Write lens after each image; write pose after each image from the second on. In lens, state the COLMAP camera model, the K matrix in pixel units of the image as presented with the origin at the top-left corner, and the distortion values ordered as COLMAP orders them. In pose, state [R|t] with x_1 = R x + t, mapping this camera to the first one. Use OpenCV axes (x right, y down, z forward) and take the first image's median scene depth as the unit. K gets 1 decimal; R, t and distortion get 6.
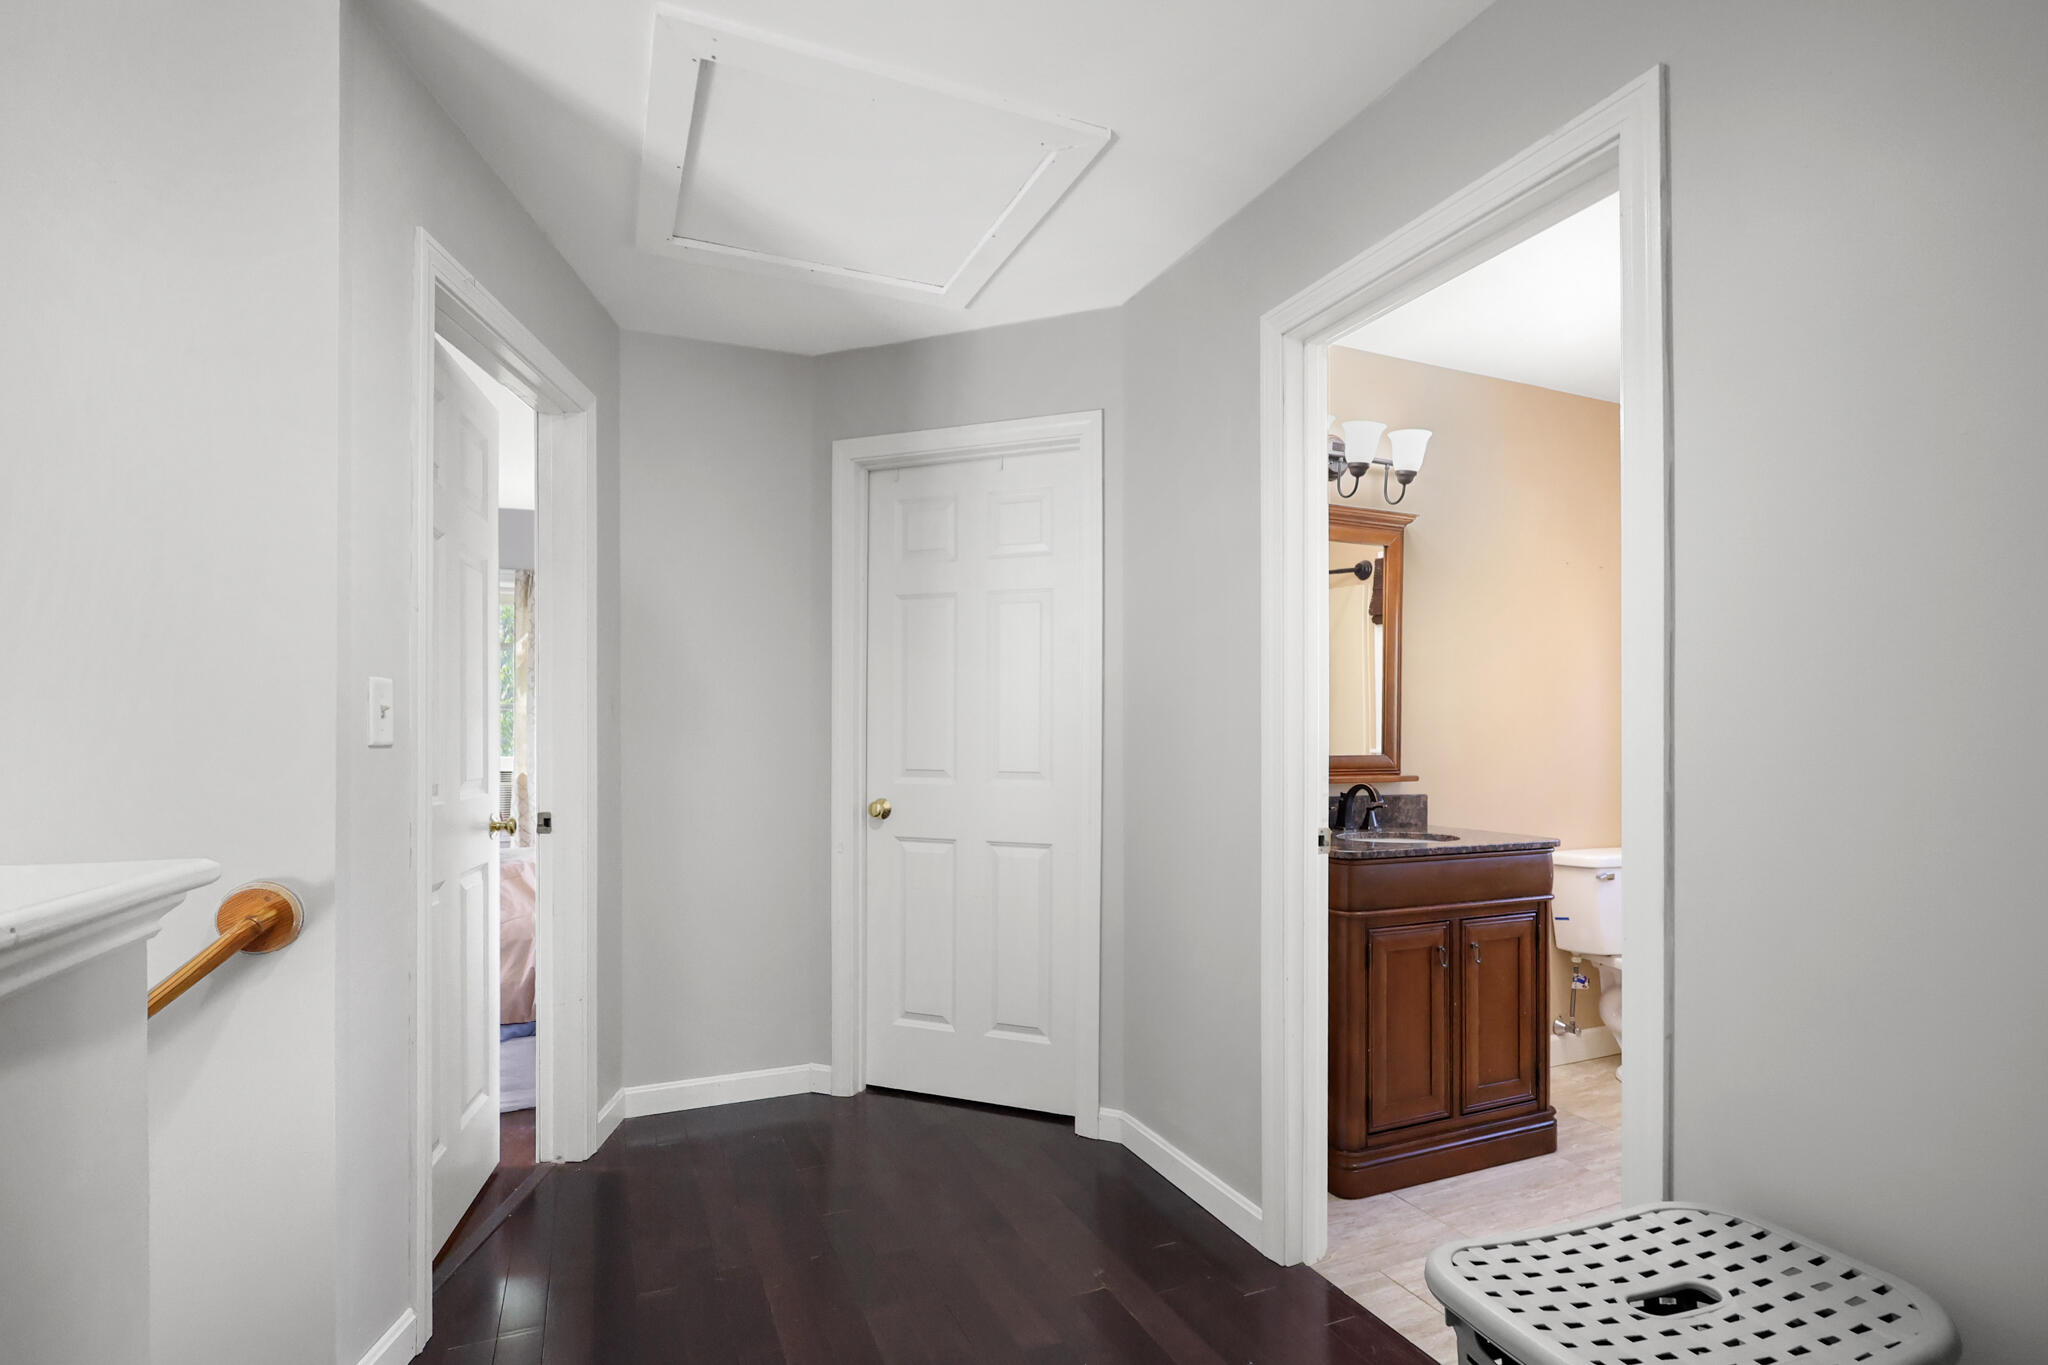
lens RADIAL K [[964.4, 0, 1018.0], [0, 964.4, 737.7], [0, 0, 1]] dist [-0.000868, 0.000775]
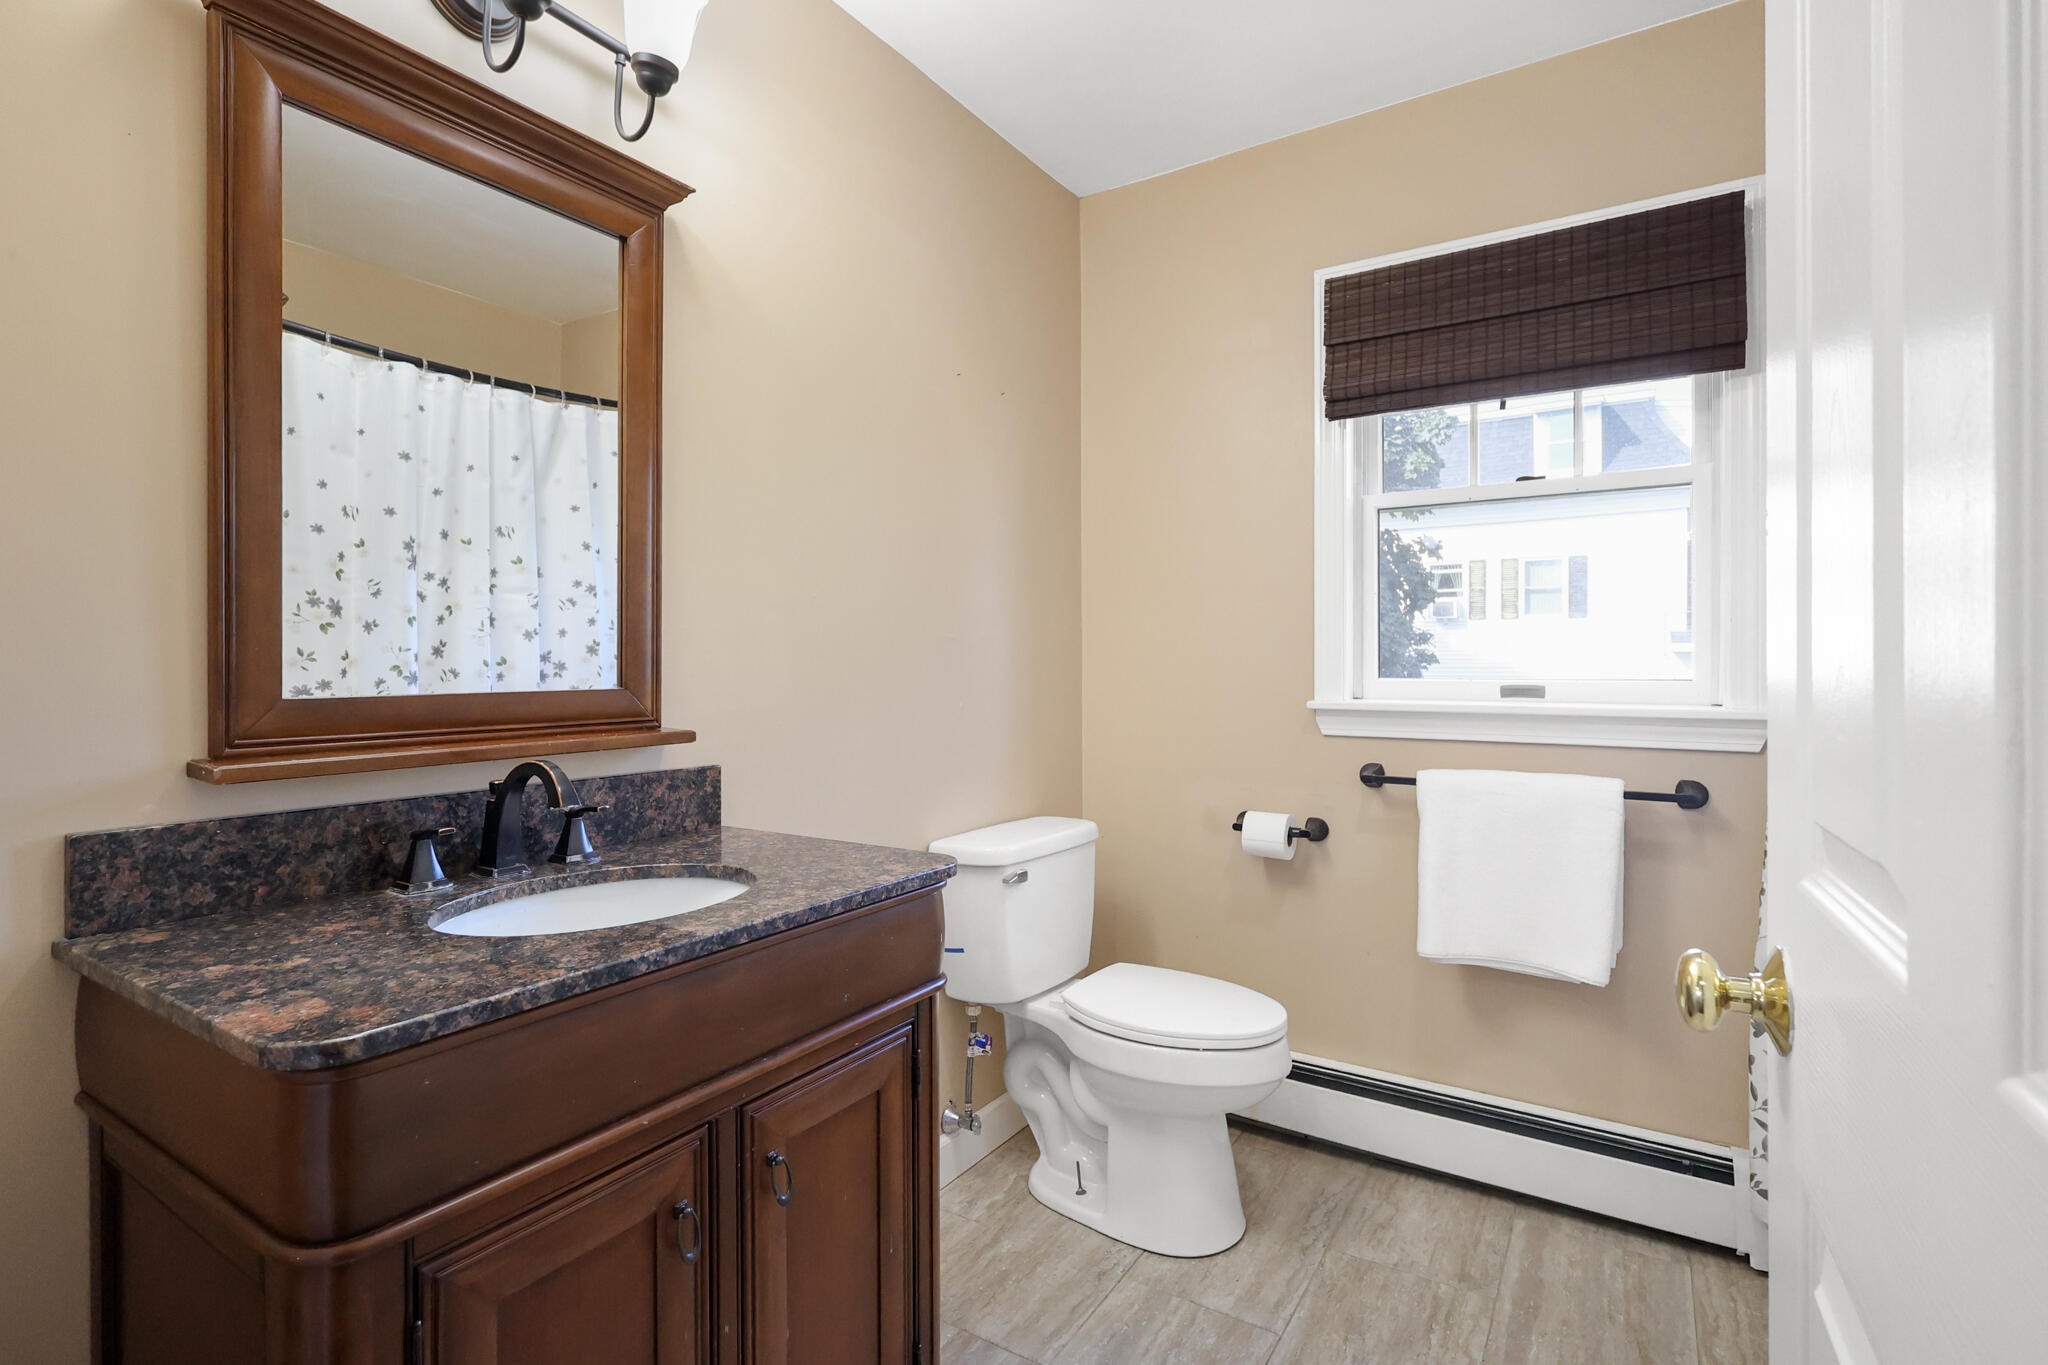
lens RADIAL K [[964.4, 0, 1024.0], [0, 964.4, 671.1], [0, 0, 1]] dist [-0.000868, 0.000775]
pose [[0.825909, -0.006726, 0.563763, 0.277376], [0.003681, 0.999972, 0.006539, 0.007448], [-0.563792, -0.003326, 0.825910, 0.506769]]
